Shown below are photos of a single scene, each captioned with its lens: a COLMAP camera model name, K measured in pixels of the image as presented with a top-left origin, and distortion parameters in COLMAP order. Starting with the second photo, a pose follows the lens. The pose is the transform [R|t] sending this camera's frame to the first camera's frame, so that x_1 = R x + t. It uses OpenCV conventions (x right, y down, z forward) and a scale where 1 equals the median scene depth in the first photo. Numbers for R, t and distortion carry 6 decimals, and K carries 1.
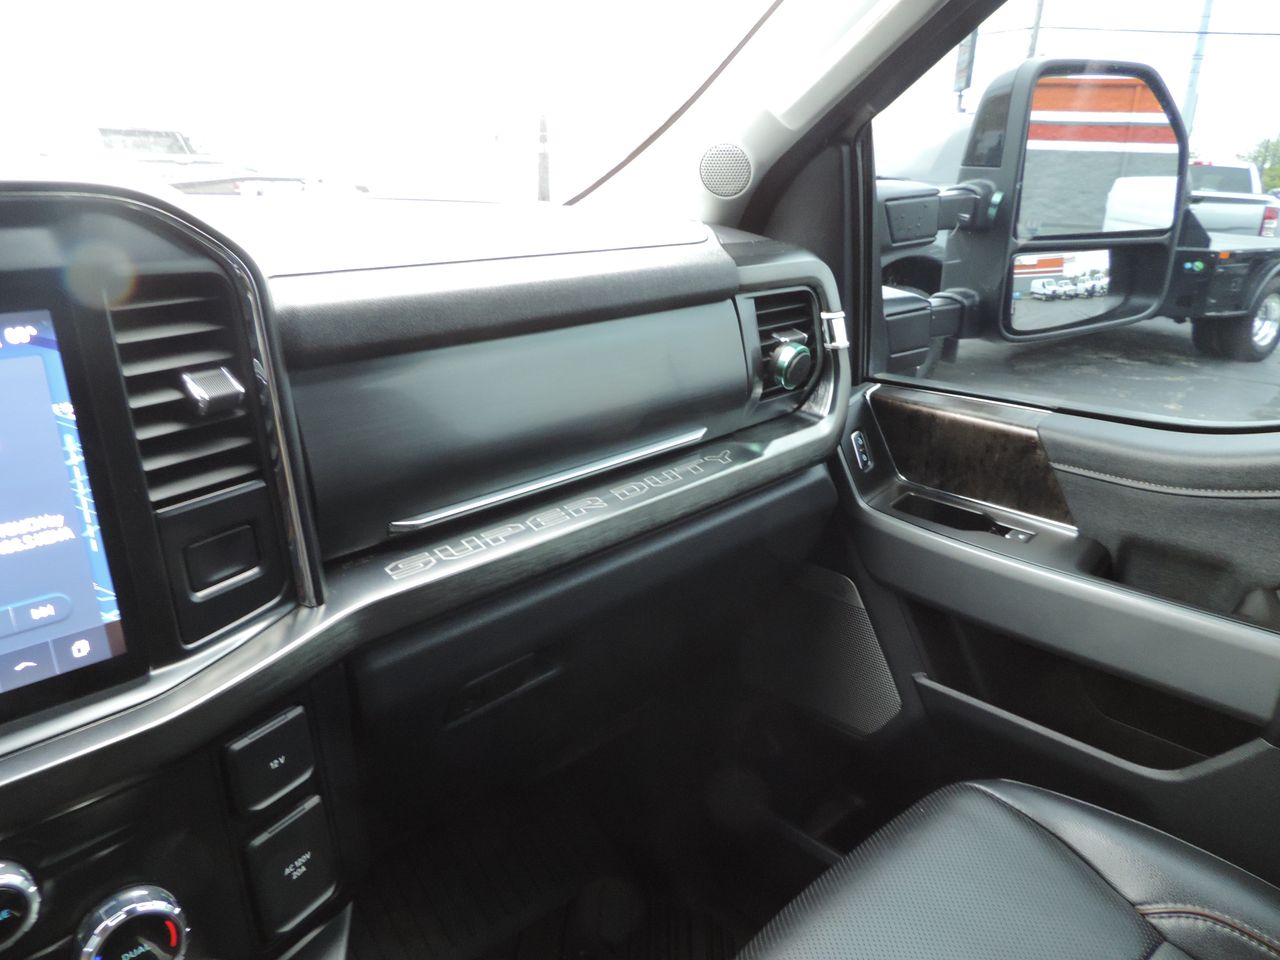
lens RADIAL K [[904.1, 0, 641.1], [0, 904.1, 465.3], [0, 0, 1]] dist [-0.004525, -0.001848]
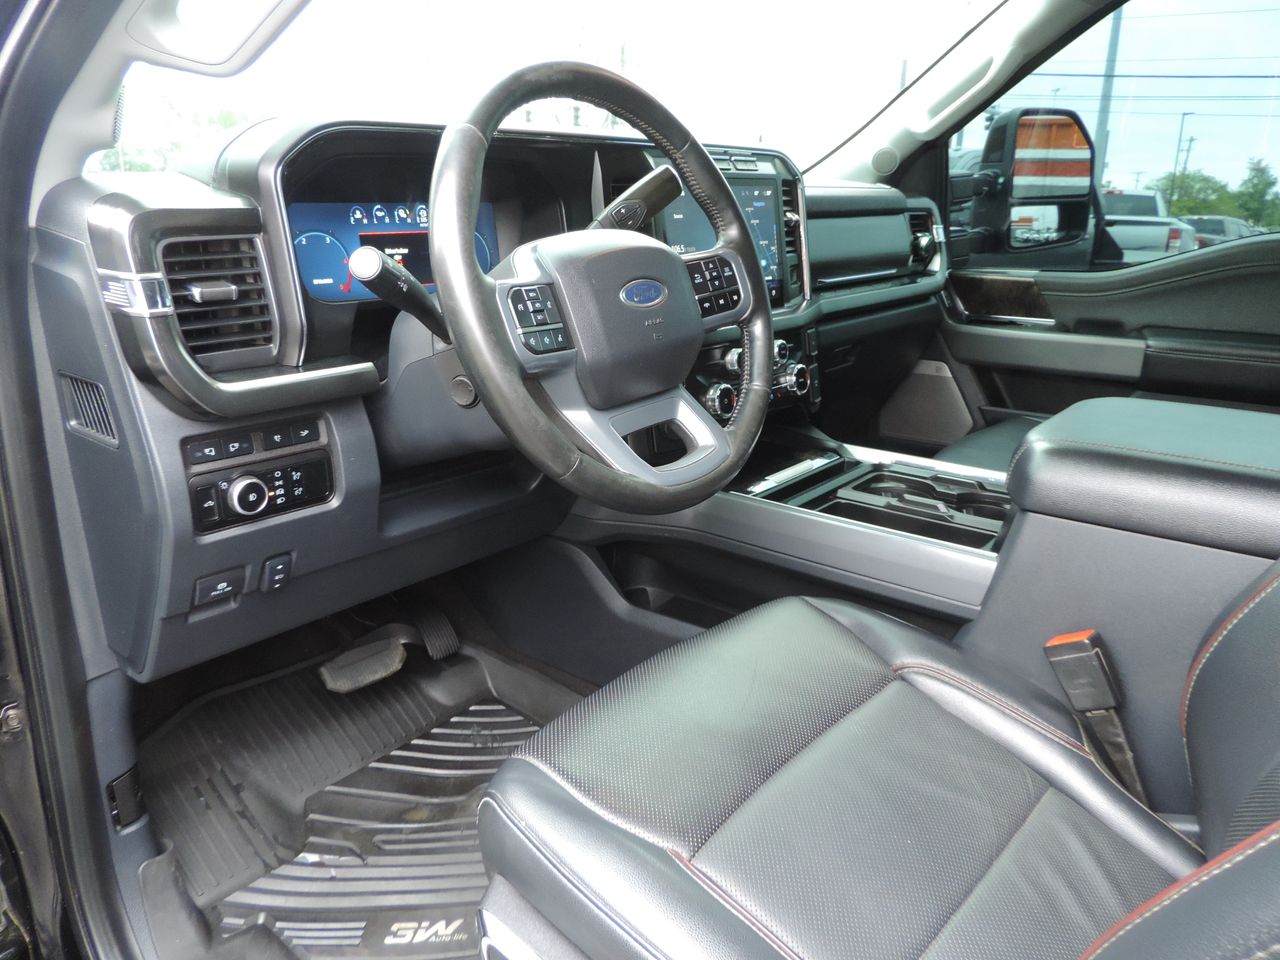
lens RADIAL K [[927.6, 0, 640.0], [0, 927.6, 480.0], [0, 0, 1]] dist [-0.008234, -0.018590]
pose [[0.997133, -0.038009, 0.065431, -0.588531], [0.040374, 0.998564, -0.035216, 0.430160], [-0.063998, 0.037757, 0.997236, -1.002484]]
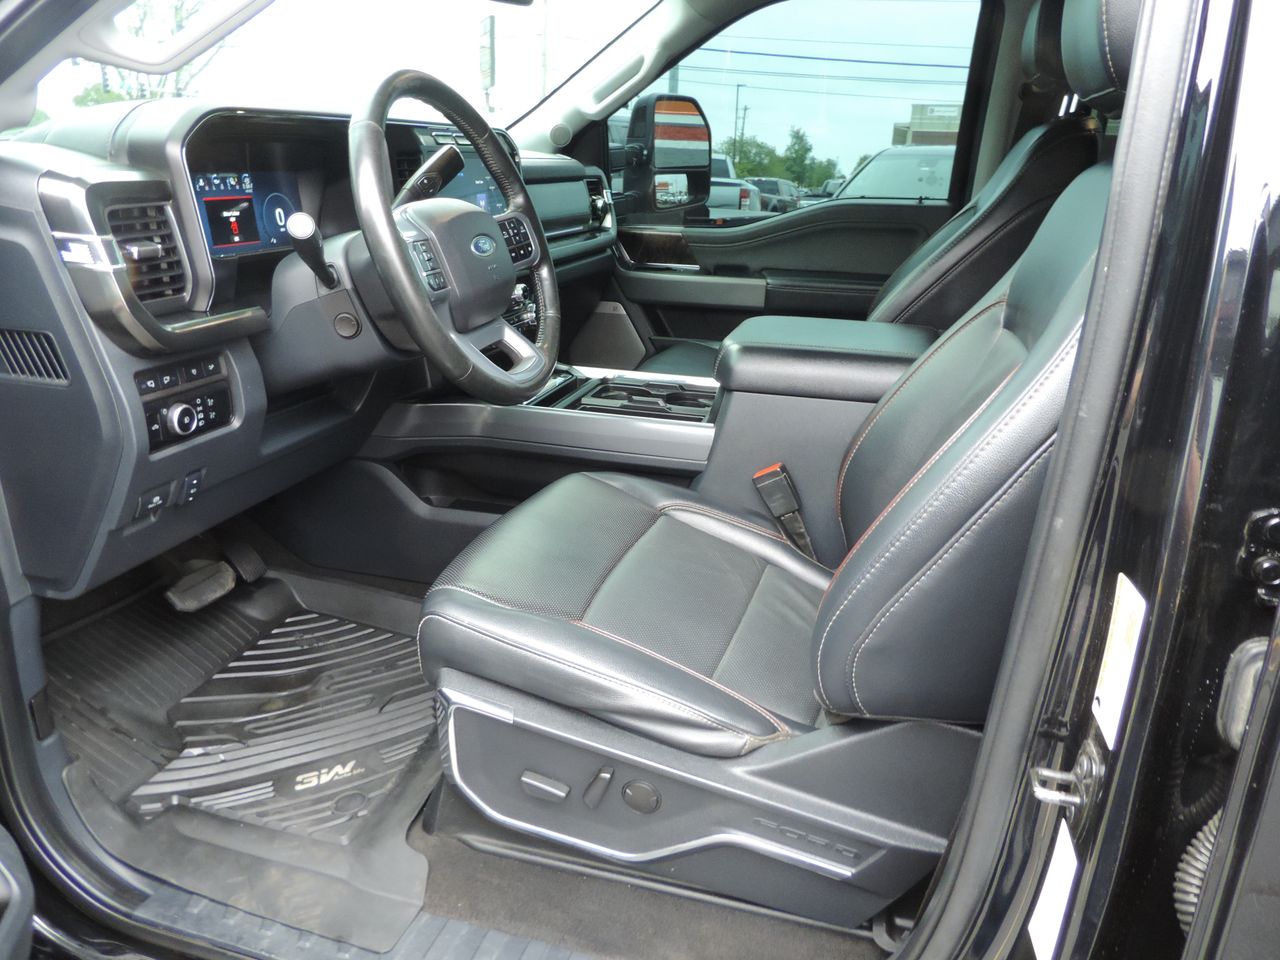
lens RADIAL K [[915.5, 0, 670.7], [0, 915.5, 483.0], [0, 0, 1]] dist [-0.034121, -0.009302]
pose [[0.870597, -0.154484, 0.467114, -0.895699], [0.144361, 0.987845, 0.057642, 0.489855], [-0.470341, 0.017251, 0.882316, -1.272130]]
